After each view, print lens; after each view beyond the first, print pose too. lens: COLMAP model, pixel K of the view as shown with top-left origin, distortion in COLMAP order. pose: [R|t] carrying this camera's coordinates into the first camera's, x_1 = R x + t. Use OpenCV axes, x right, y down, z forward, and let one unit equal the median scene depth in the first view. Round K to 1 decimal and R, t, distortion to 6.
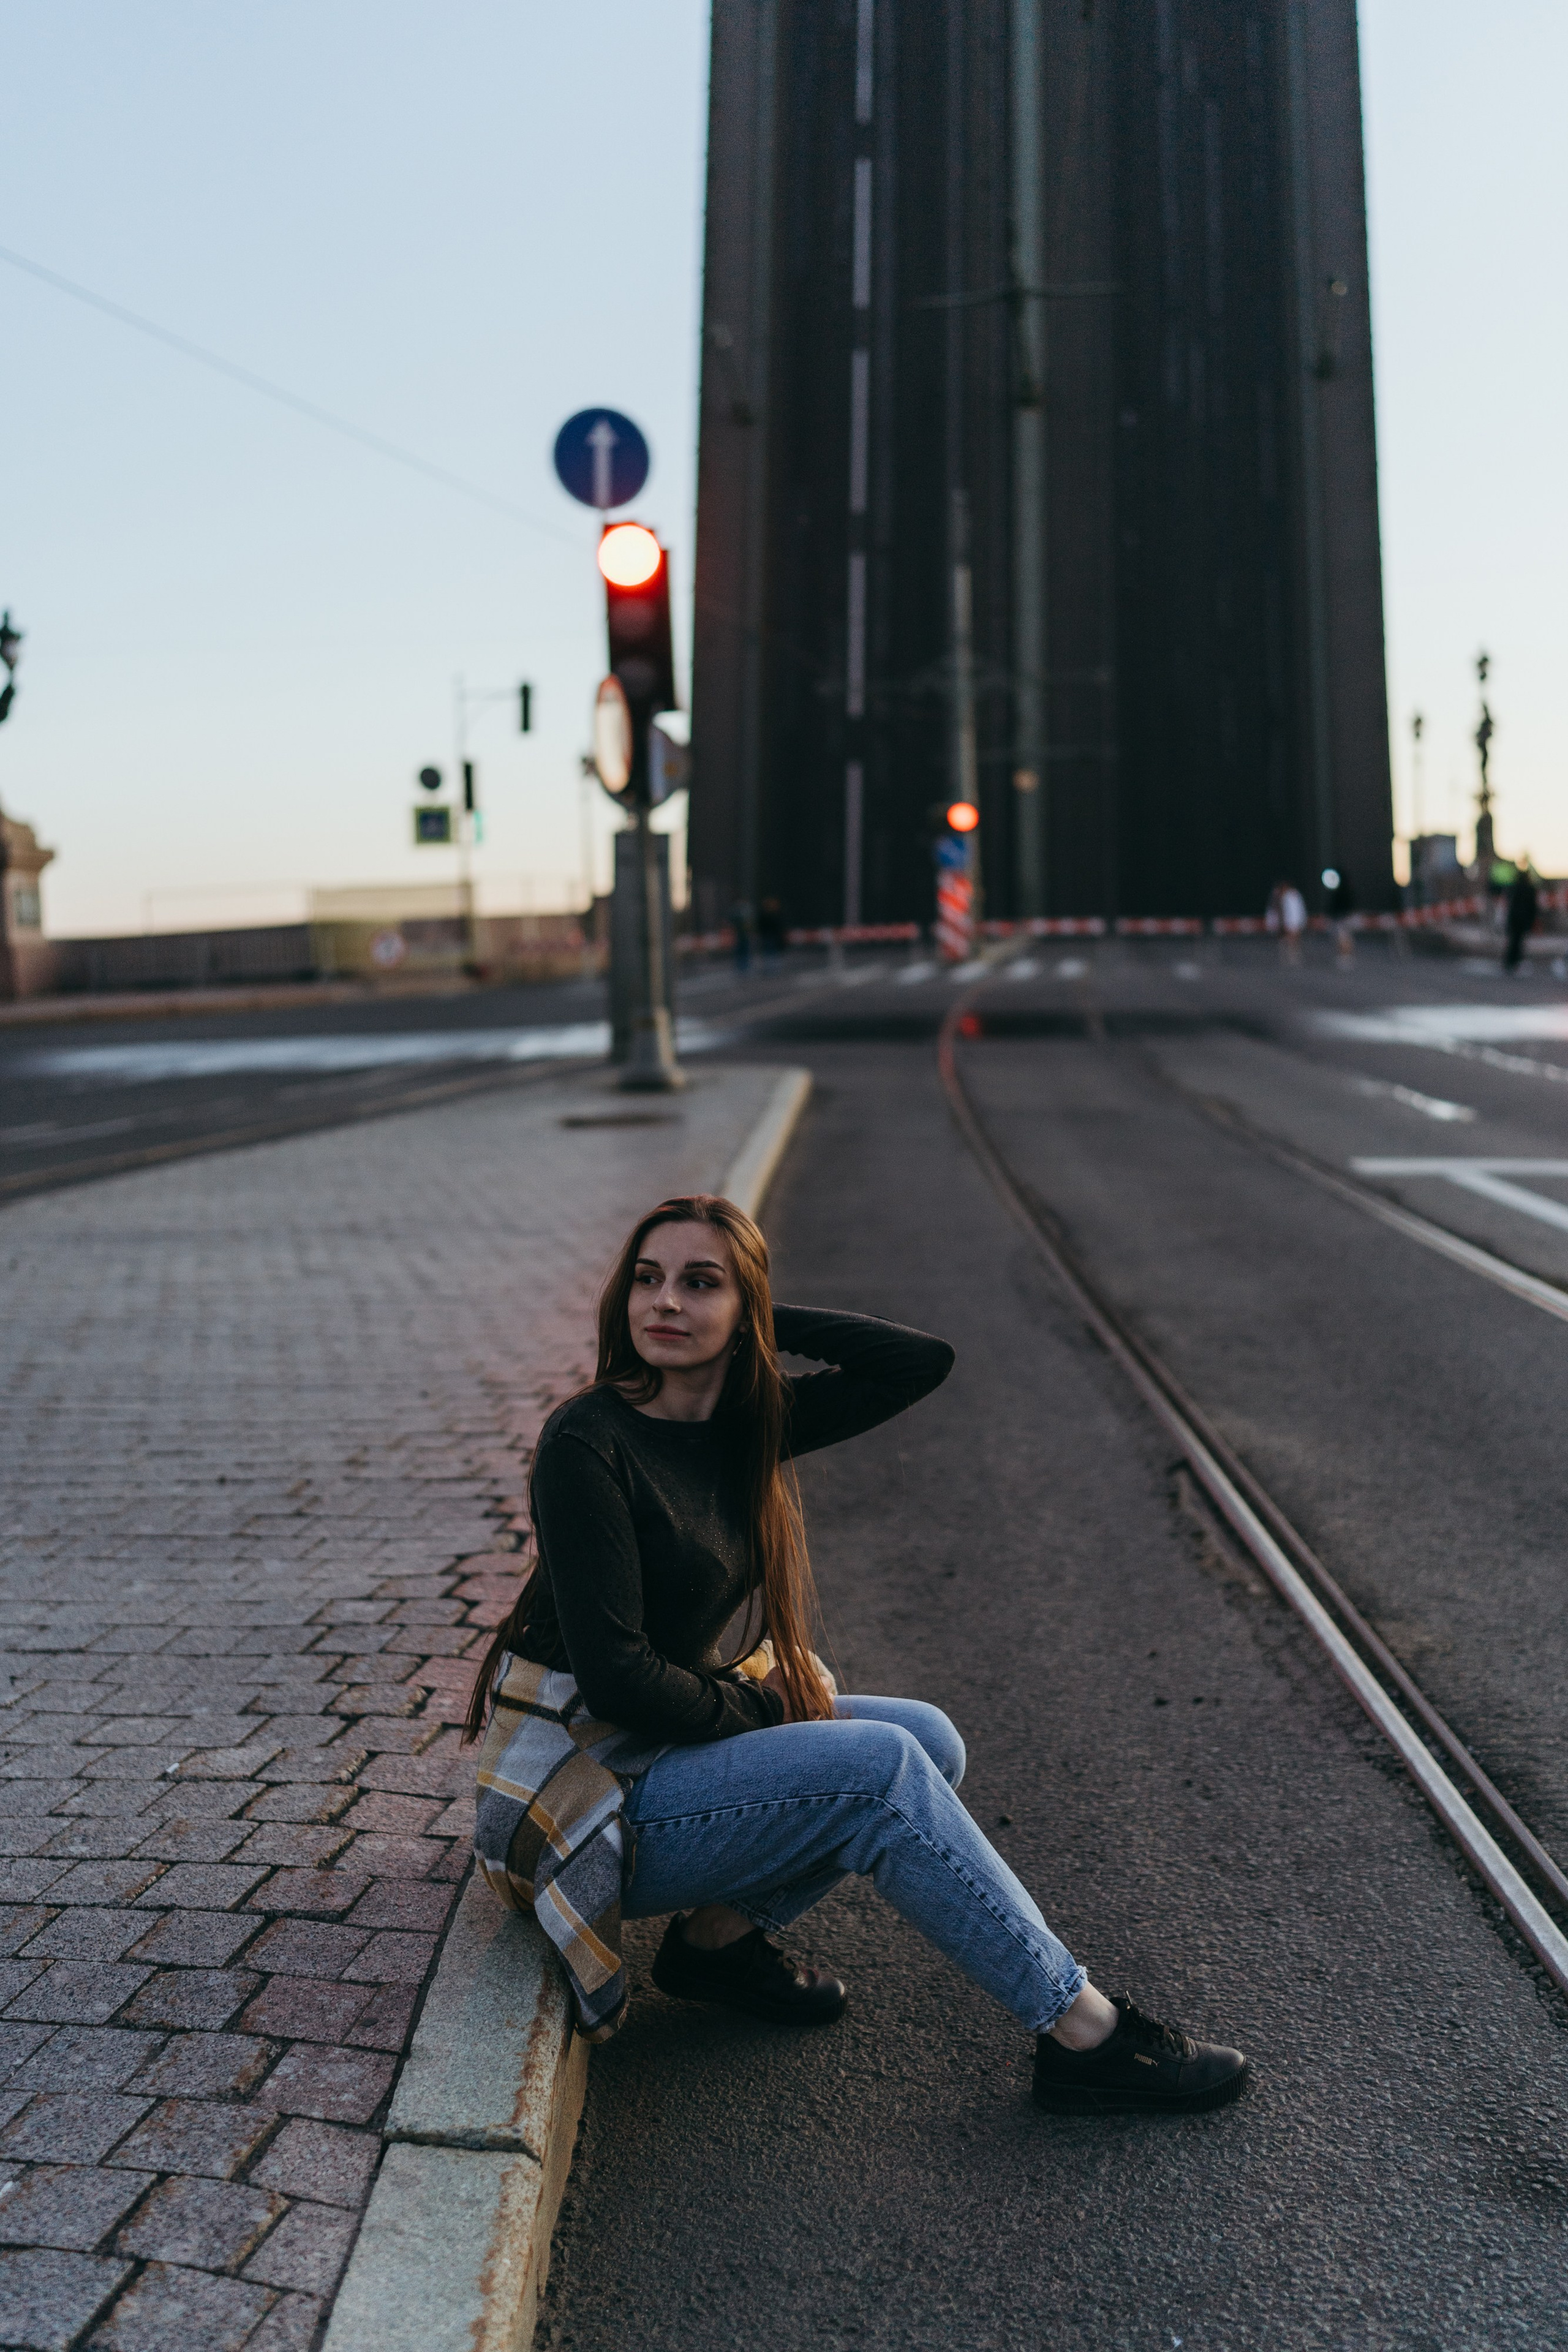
lens RADIAL K [[2212.1, 0, 792.5], [0, 2212.1, 1209.5], [0, 0, 1]] dist [0.006222, 0.000000]
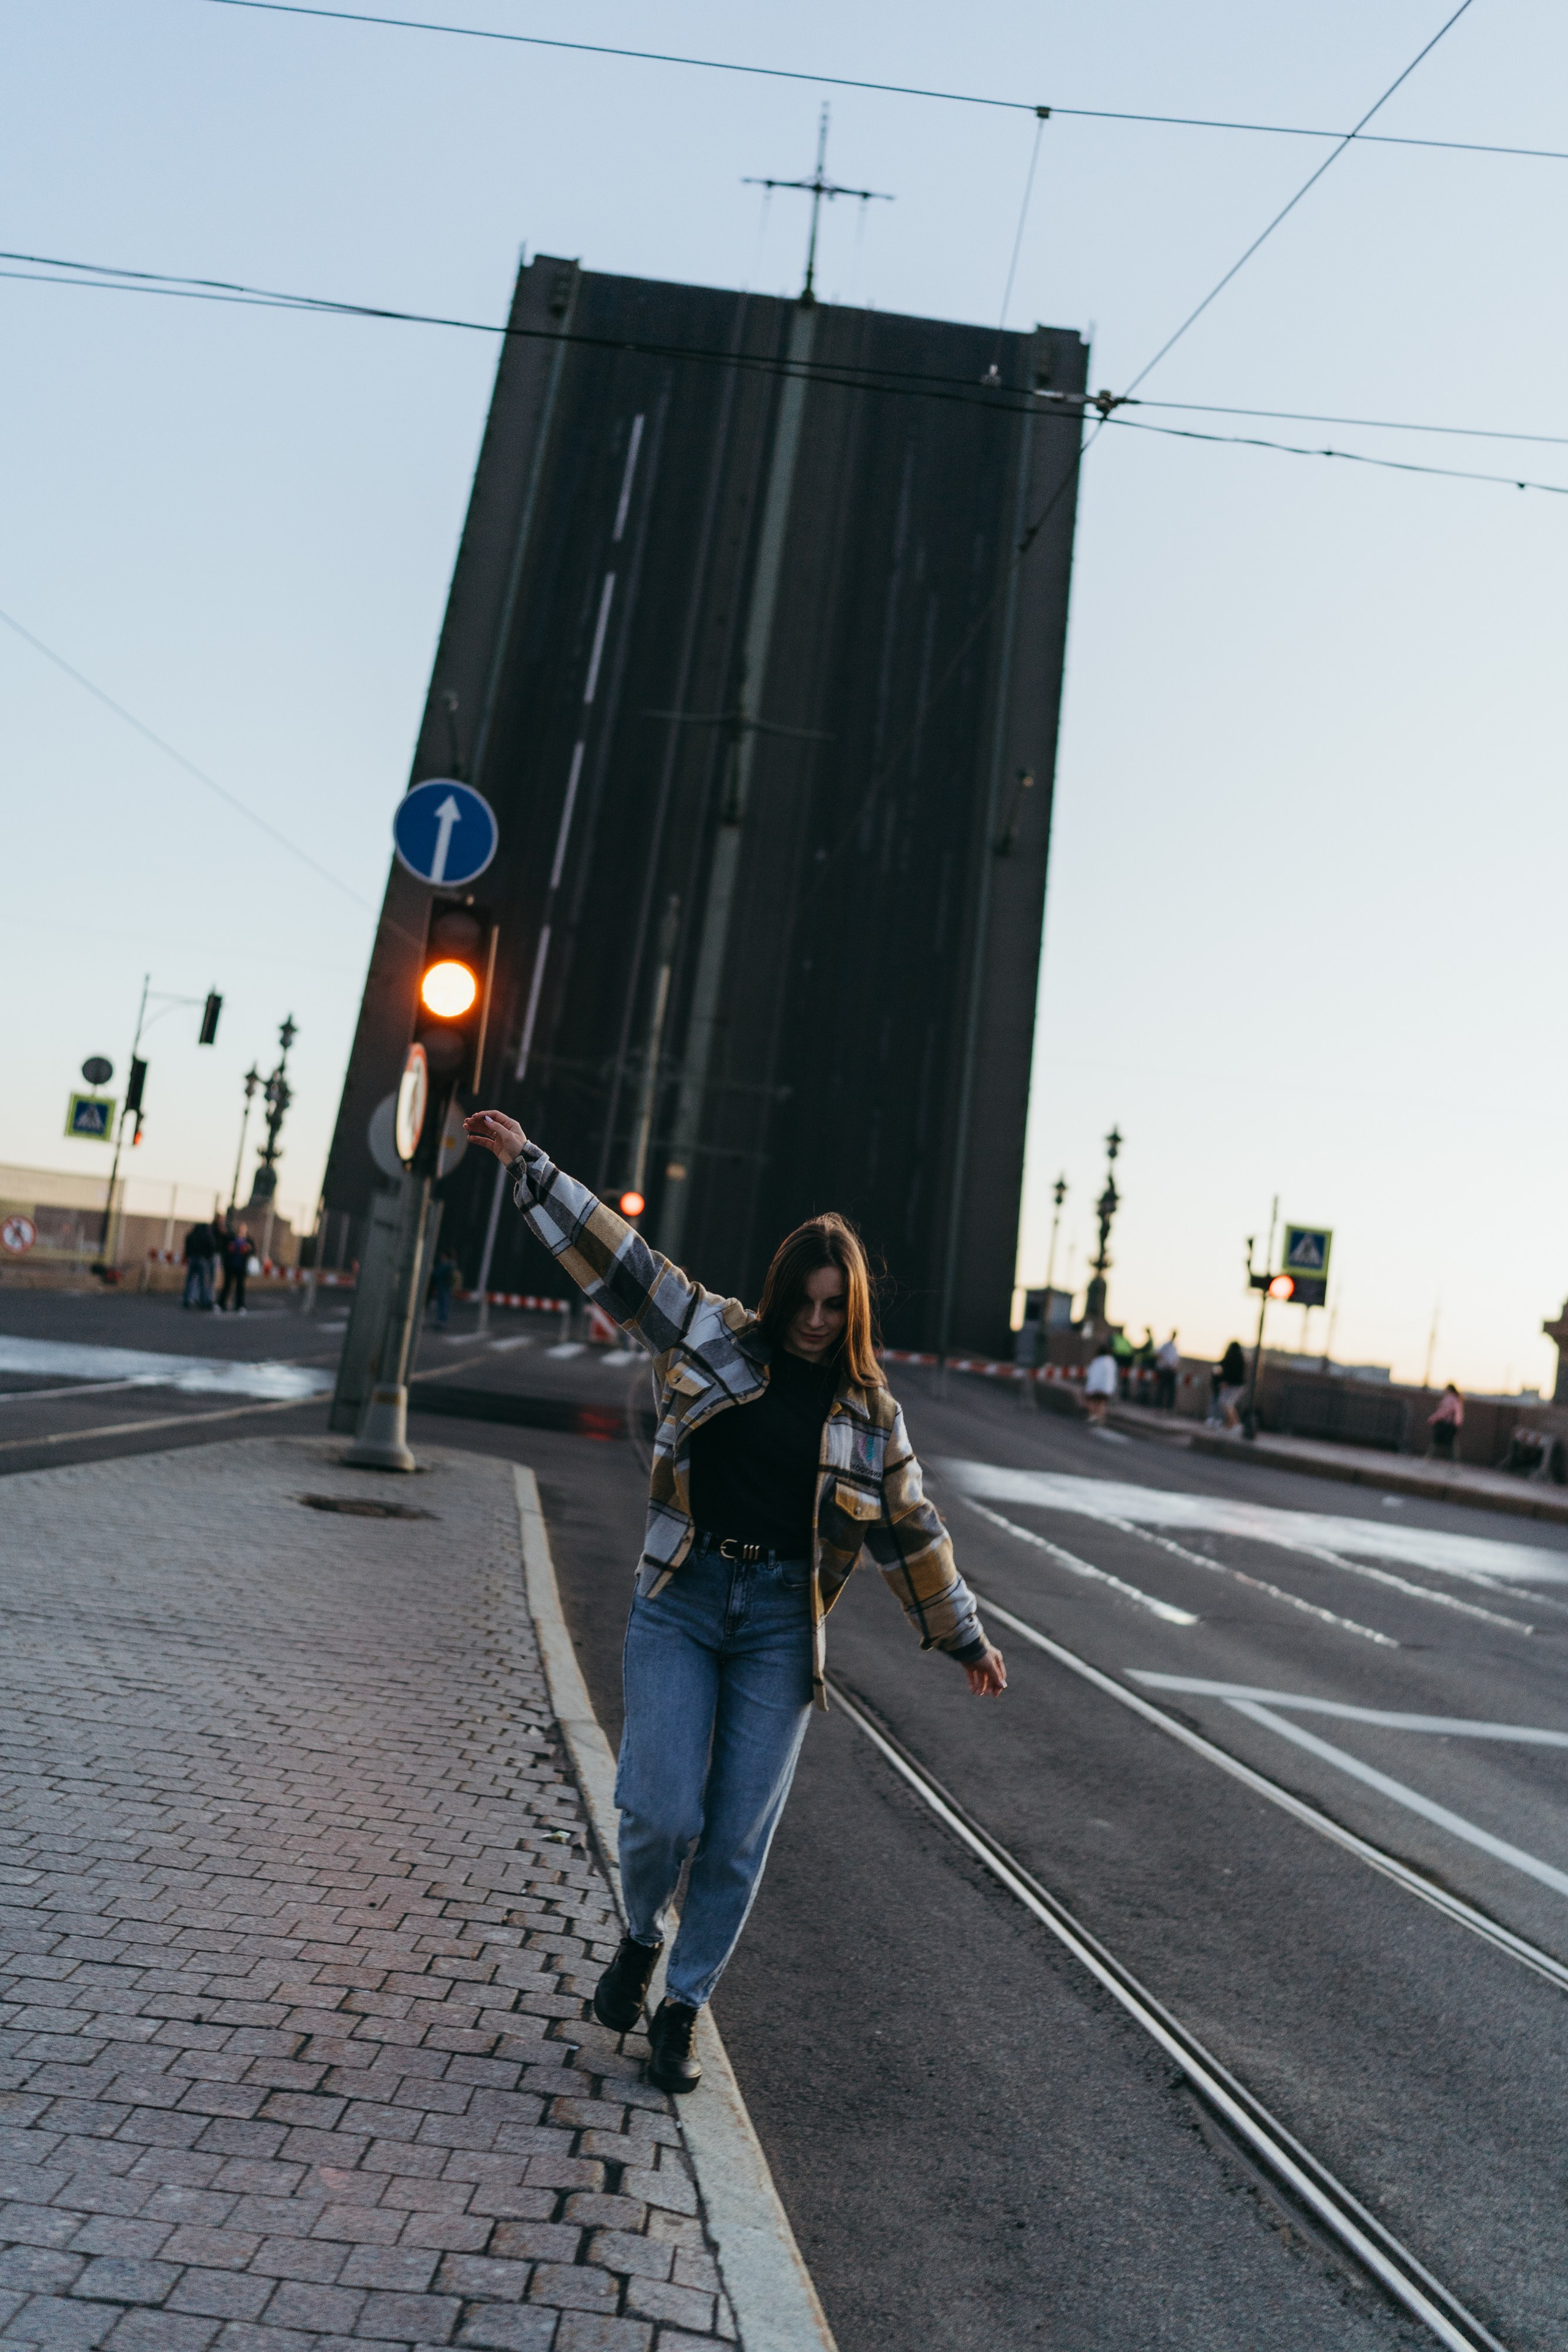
lens RADIAL K [[2212.1, 0, 793.5], [0, 2212.1, 1197.2], [0, 0, 1]] dist [0.006222, 0.000000]
pose [[0.968463, 0.173963, 0.178370, -0.078478], [-0.141381, 0.973175, -0.181497, -0.019937], [-0.205159, 0.150555, 0.967080, 0.029529]]
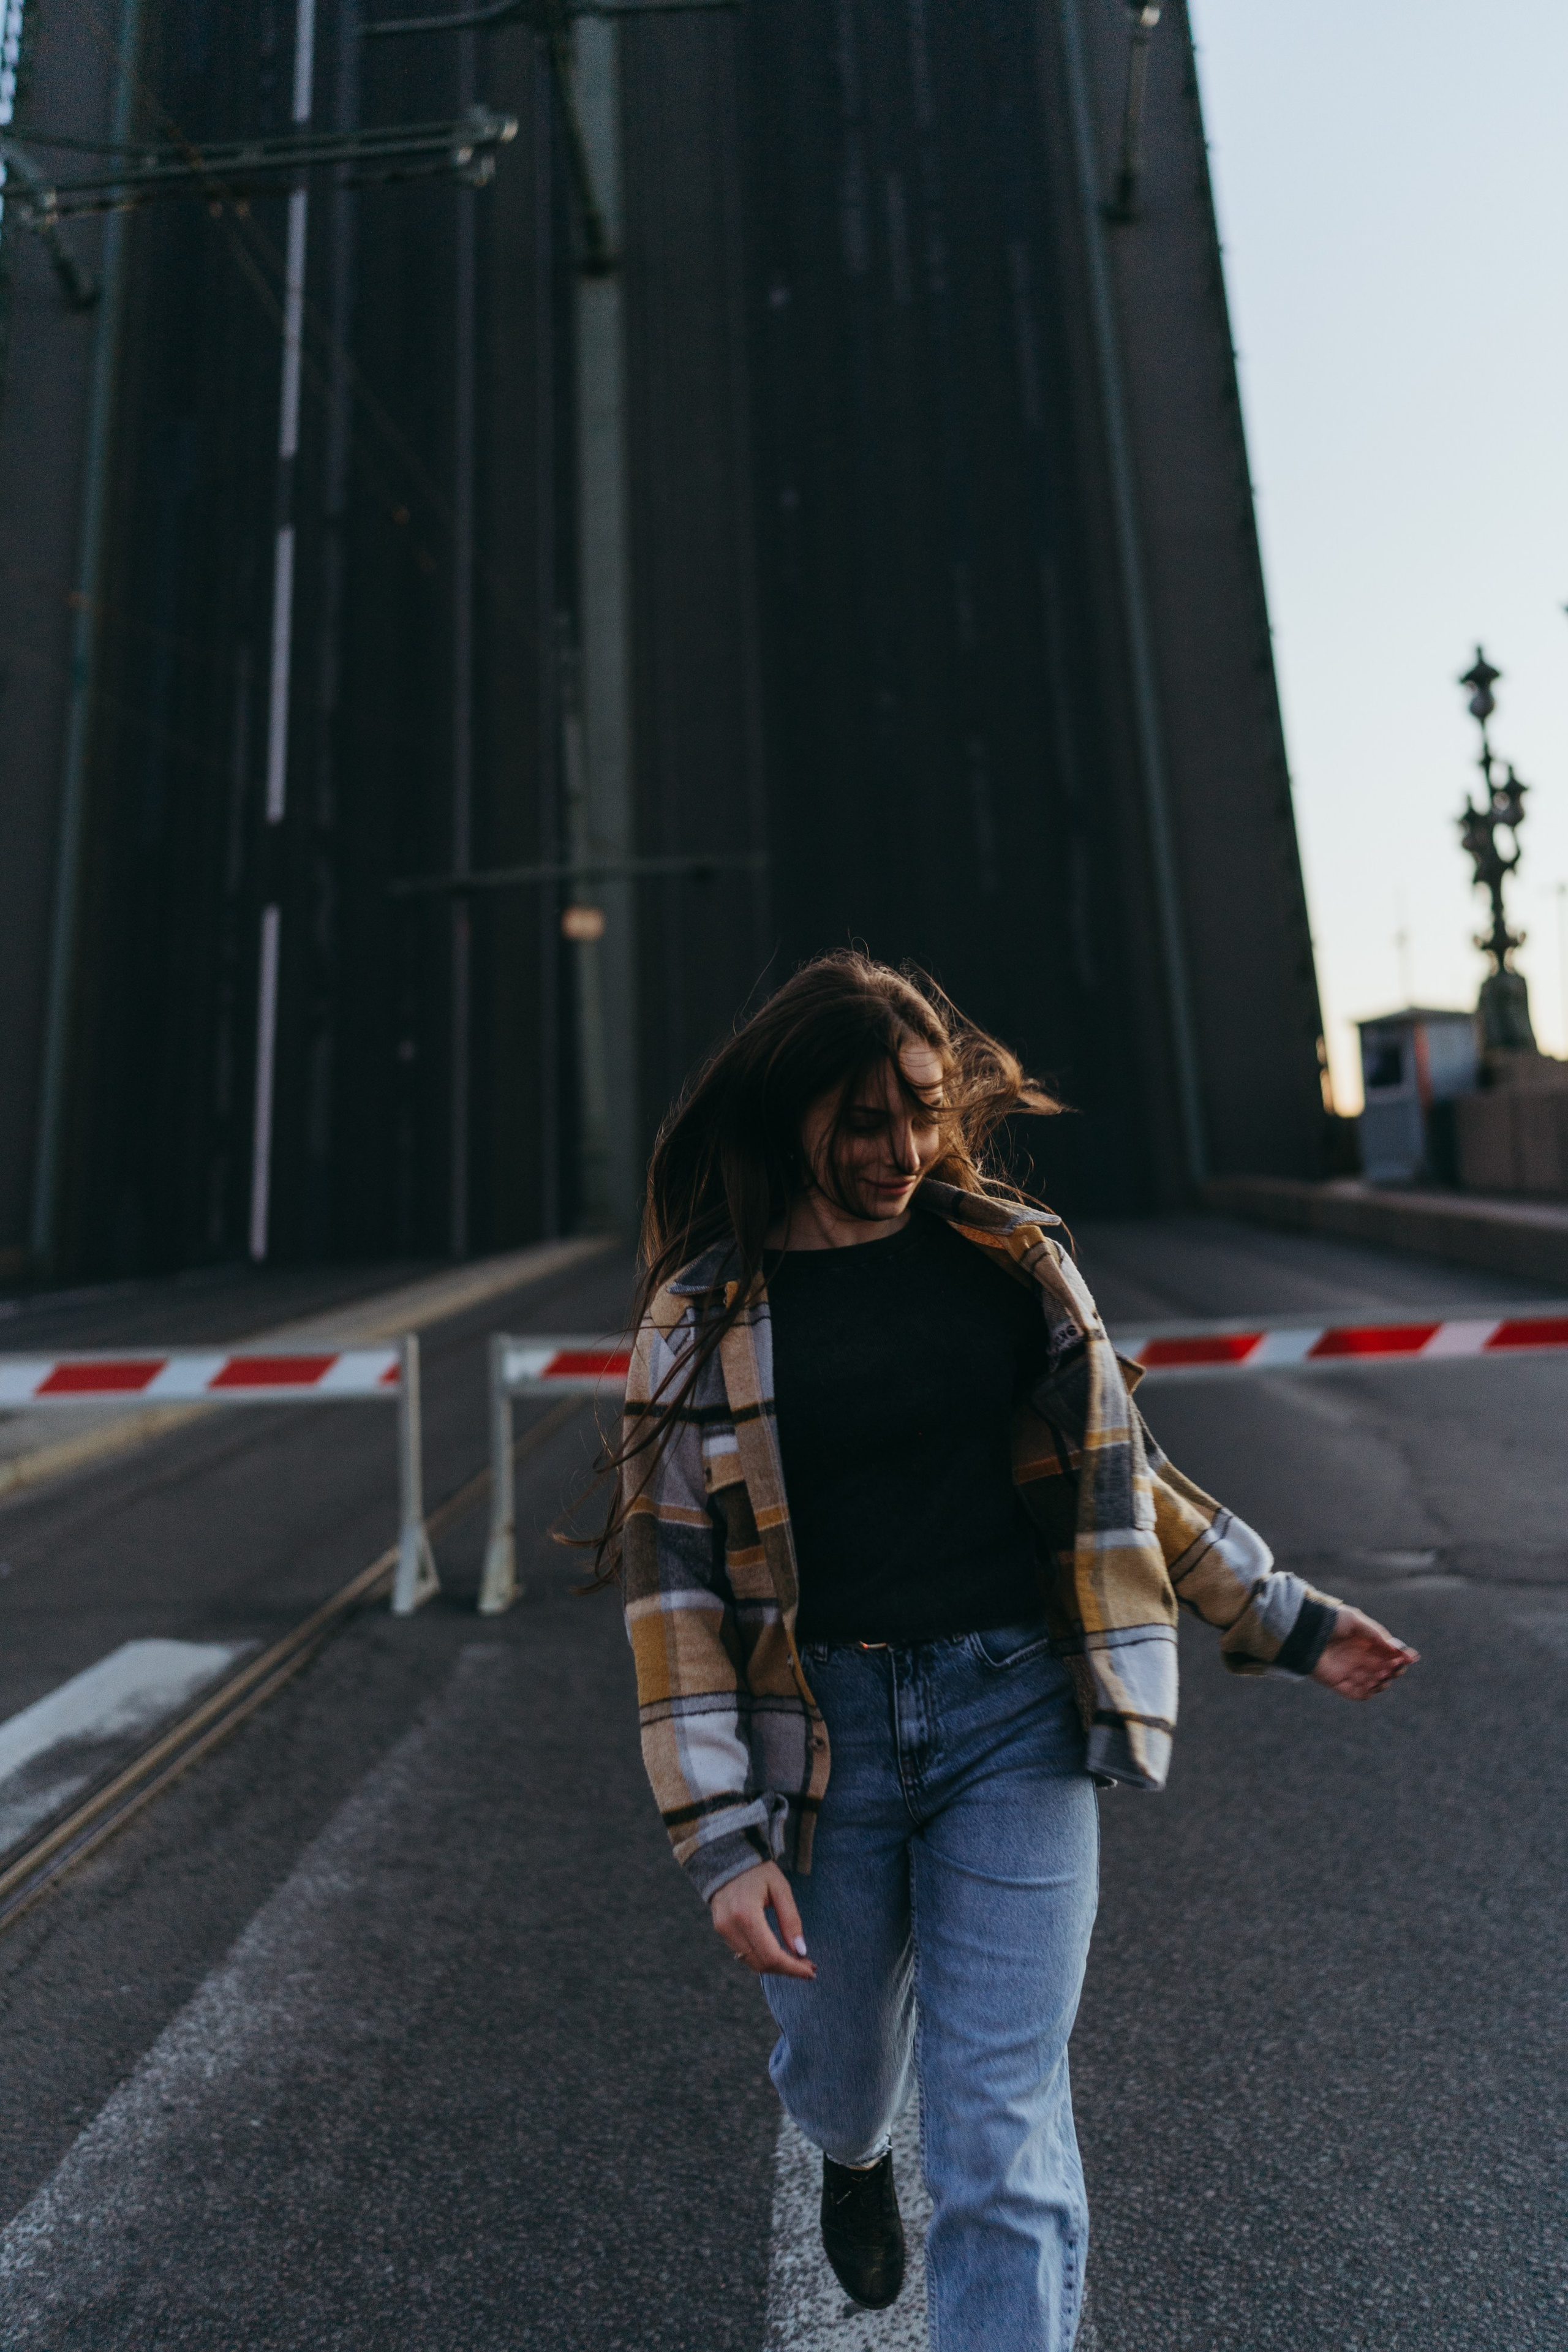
lens RADIAL K [[2212.1, 0, 739.6], [0, 2212.1, 1143.4], [0, 0, 1]] dist [0.006222, 0.000000]
pose [[0.995186, -0.018469, 0.096253, 0.329080], [0.032342, 0.988957, -0.144634, -0.265109], [-0.092519, 0.147050, 0.984793, 1.881327]]
